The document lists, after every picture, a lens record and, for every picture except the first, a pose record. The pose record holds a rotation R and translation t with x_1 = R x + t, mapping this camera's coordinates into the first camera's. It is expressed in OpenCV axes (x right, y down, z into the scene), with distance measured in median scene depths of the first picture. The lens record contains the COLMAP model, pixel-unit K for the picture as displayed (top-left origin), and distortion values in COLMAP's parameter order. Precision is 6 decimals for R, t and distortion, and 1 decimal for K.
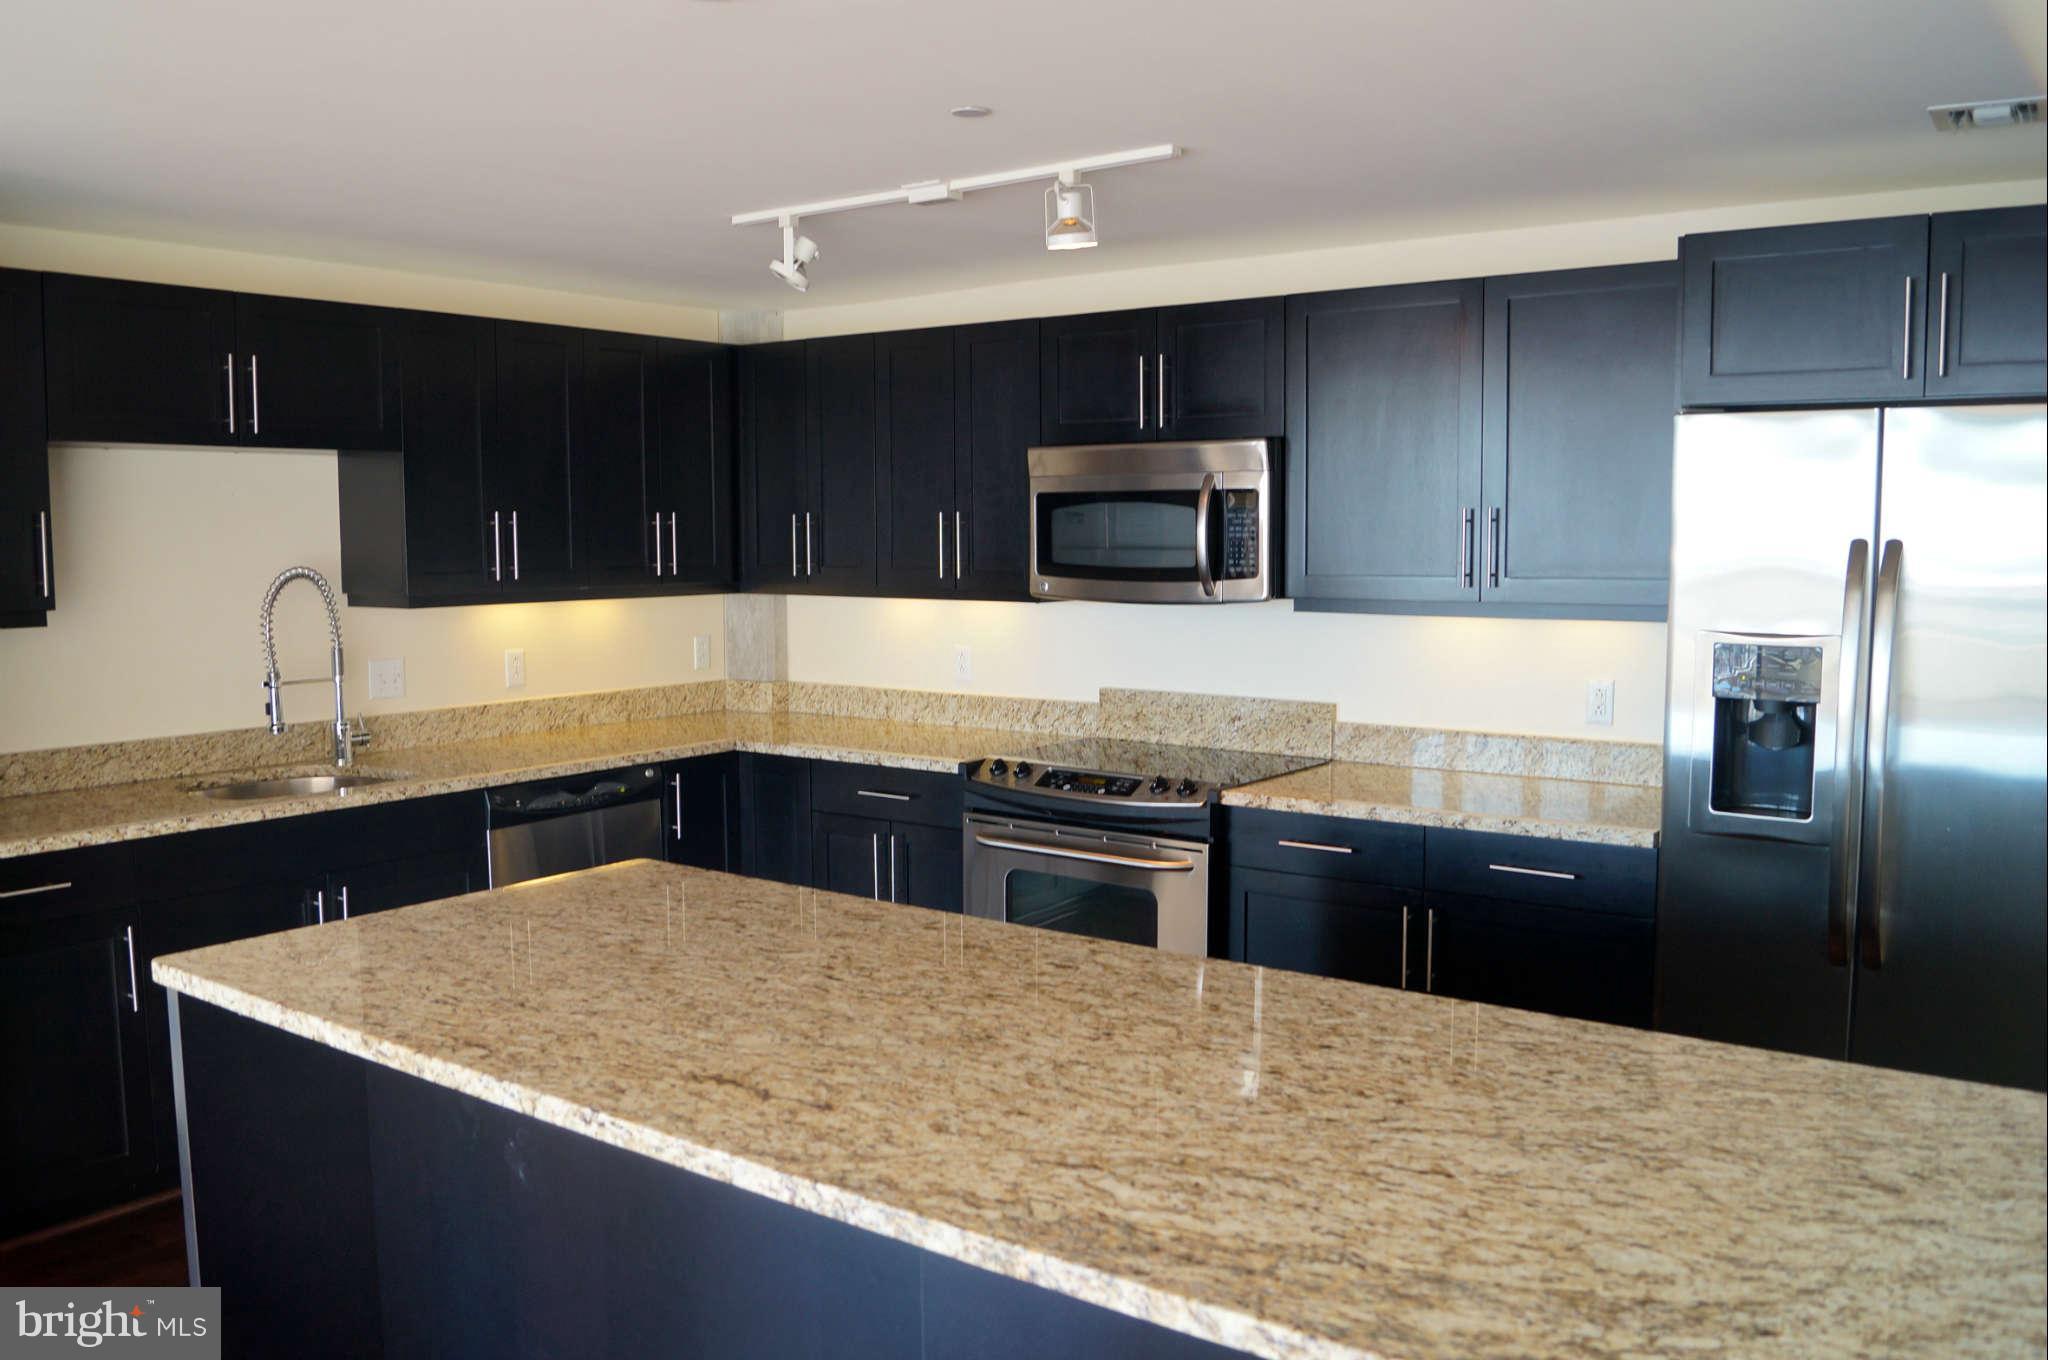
lens RADIAL K [[1666.9, 0, 1024.0], [0, 1666.9, 680.0], [0, 0, 1]] dist [-0.059421, 0.000594]
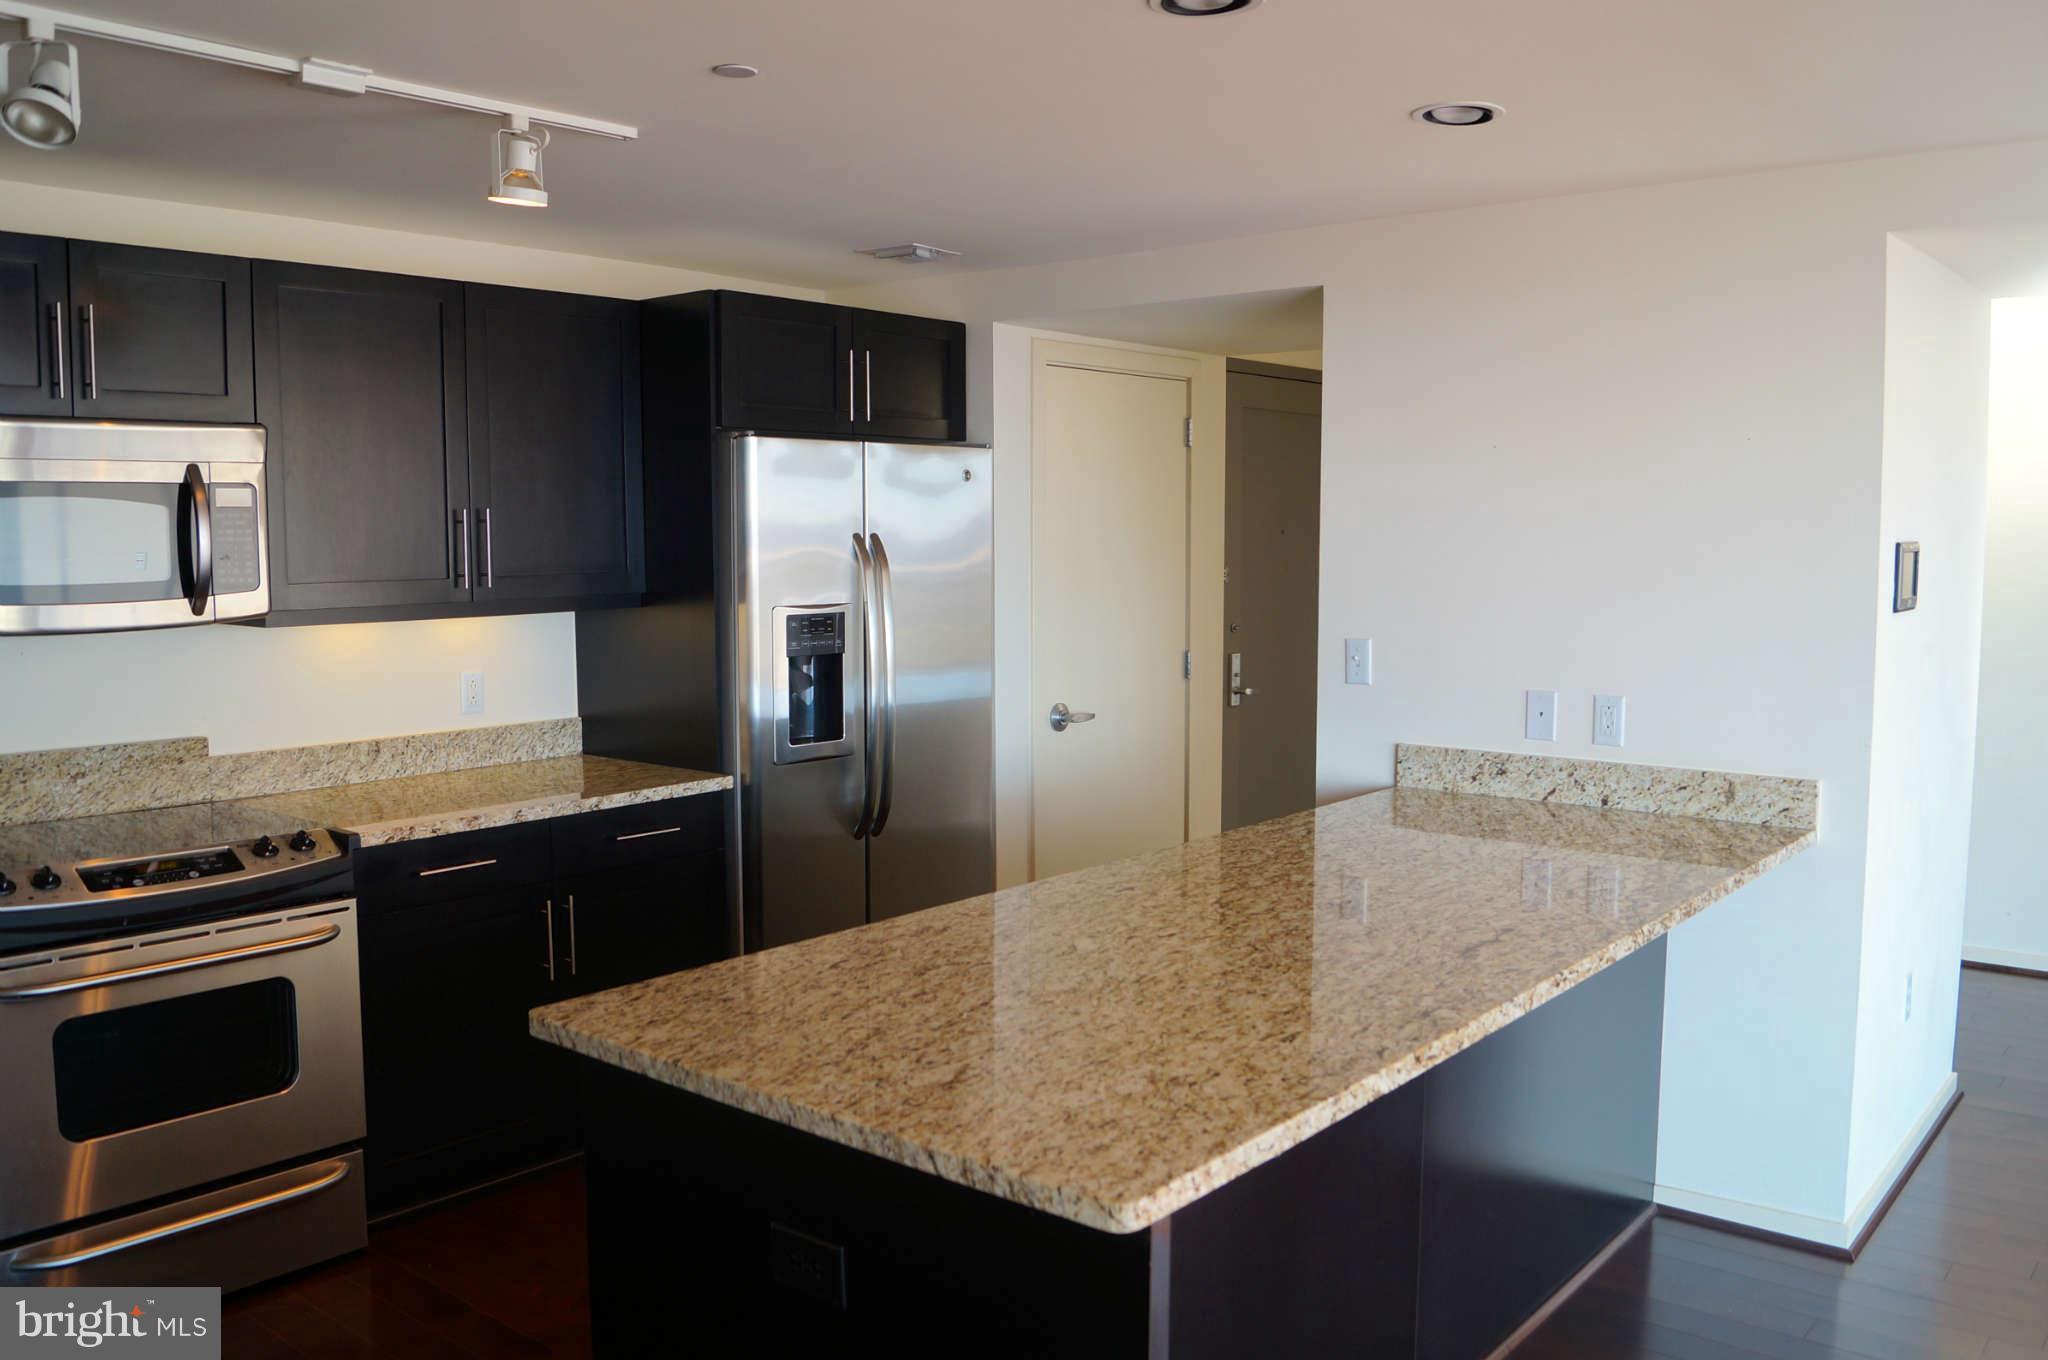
lens RADIAL K [[1637.3, 0, 994.7], [0, 1637.3, 680.8], [0, 0, 1]] dist [-0.071684, 0.000543]
pose [[0.066718, -0.088392, 0.993849, -1.091137], [0.094180, 0.992179, 0.081921, -0.078589], [-0.993317, 0.088135, 0.074521, 0.949902]]
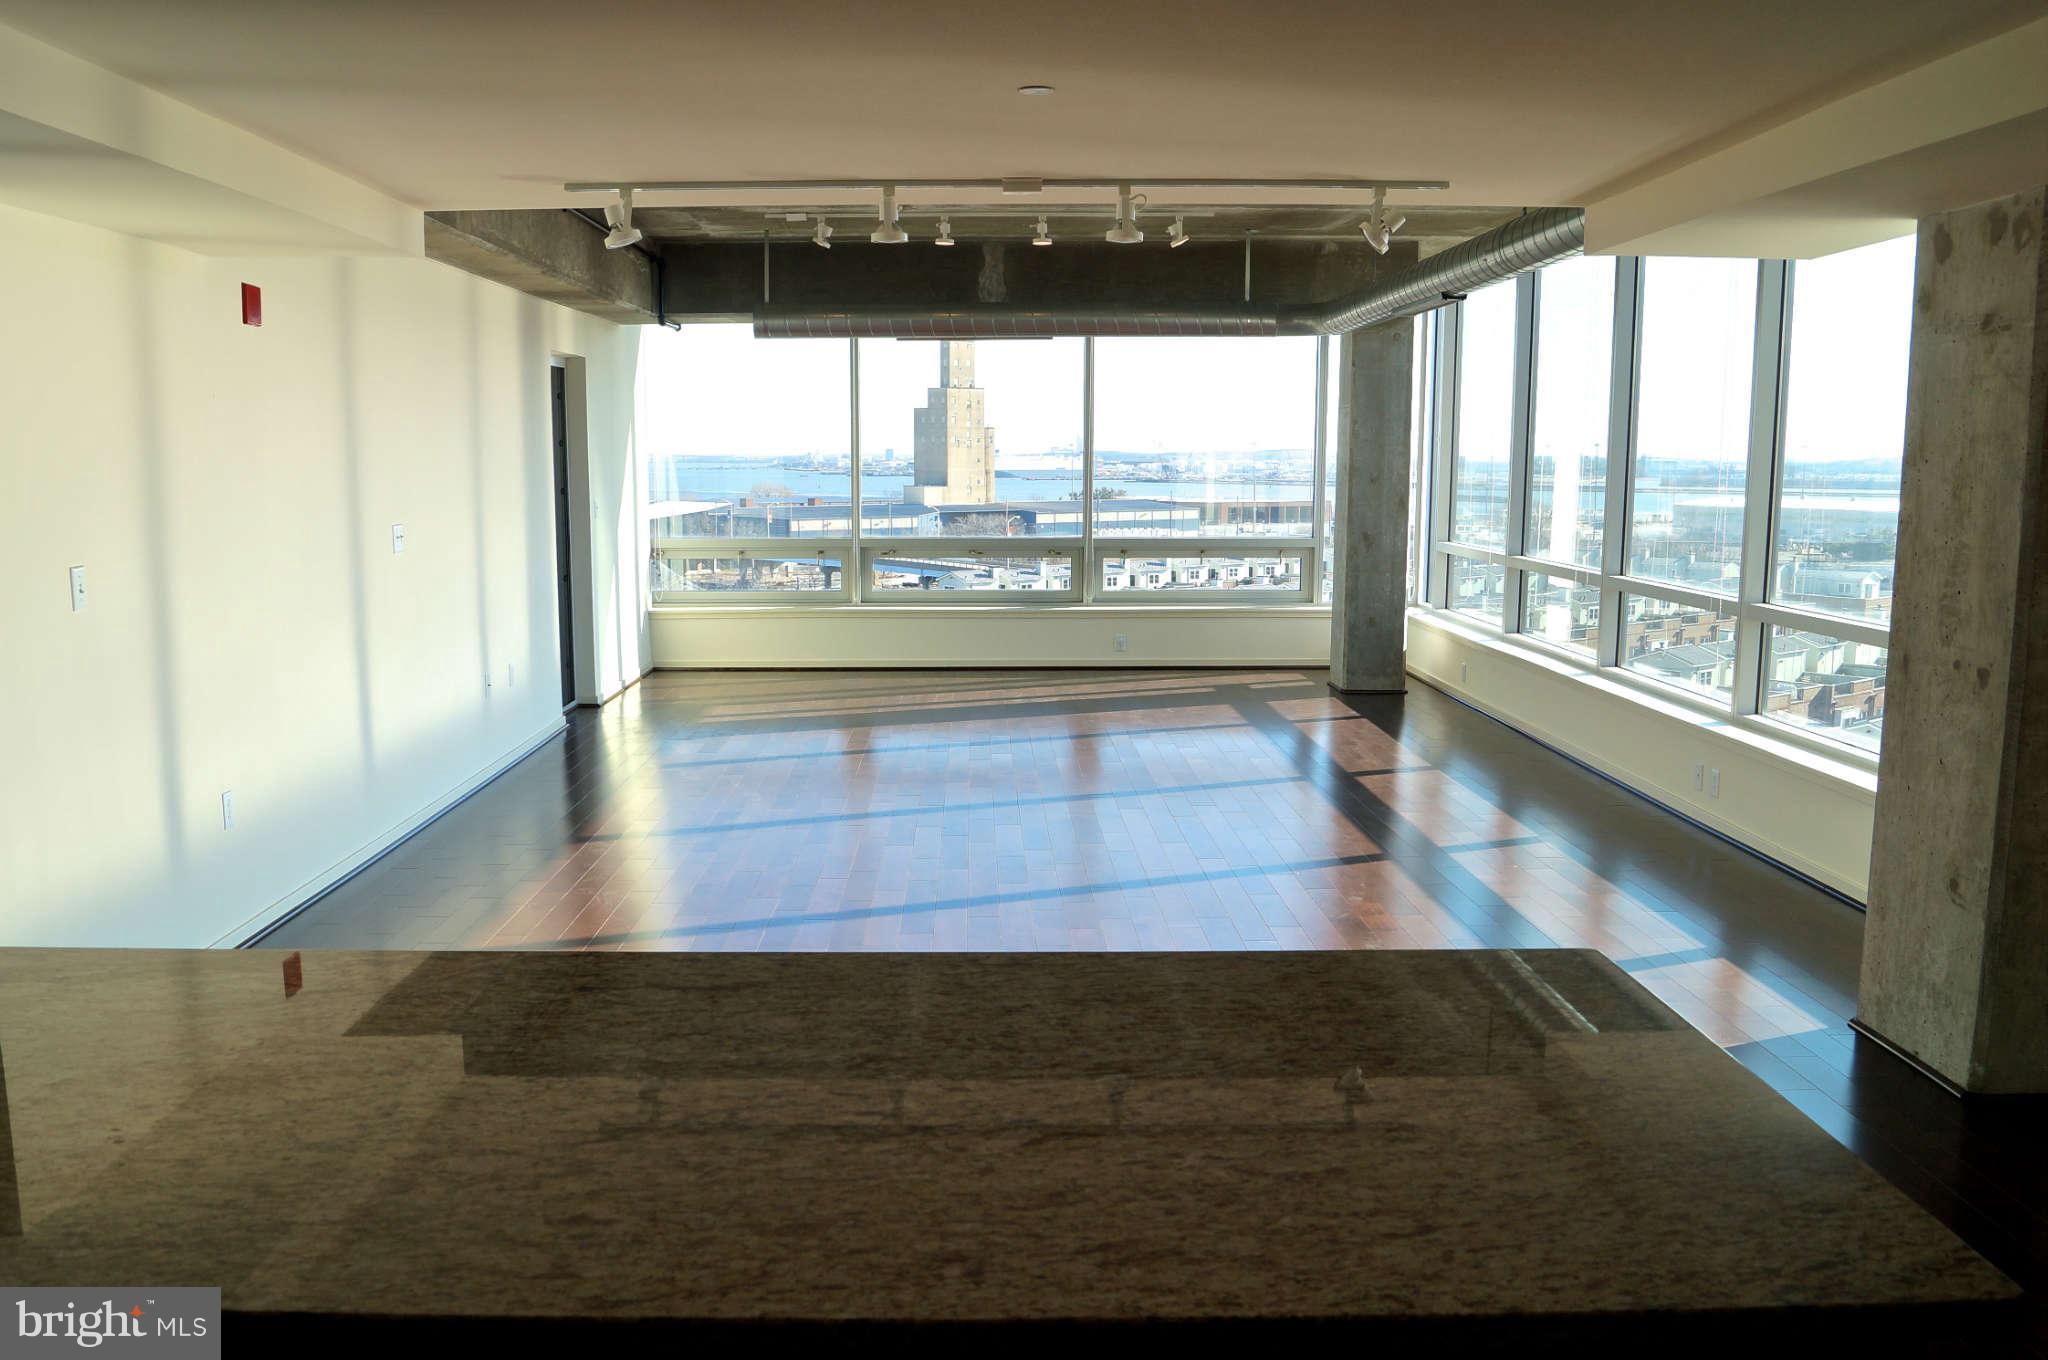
lens RADIAL K [[1791.2, 0, 973.4], [0, 1791.2, 730.9], [0, 0, 1]] dist [-0.074592, -0.002859]
pose [[-0.803702, 0.096004, -0.587236, 0.240954], [-0.049679, 0.972627, 0.227001, -0.125005], [0.592954, 0.211614, -0.776933, 1.442072]]
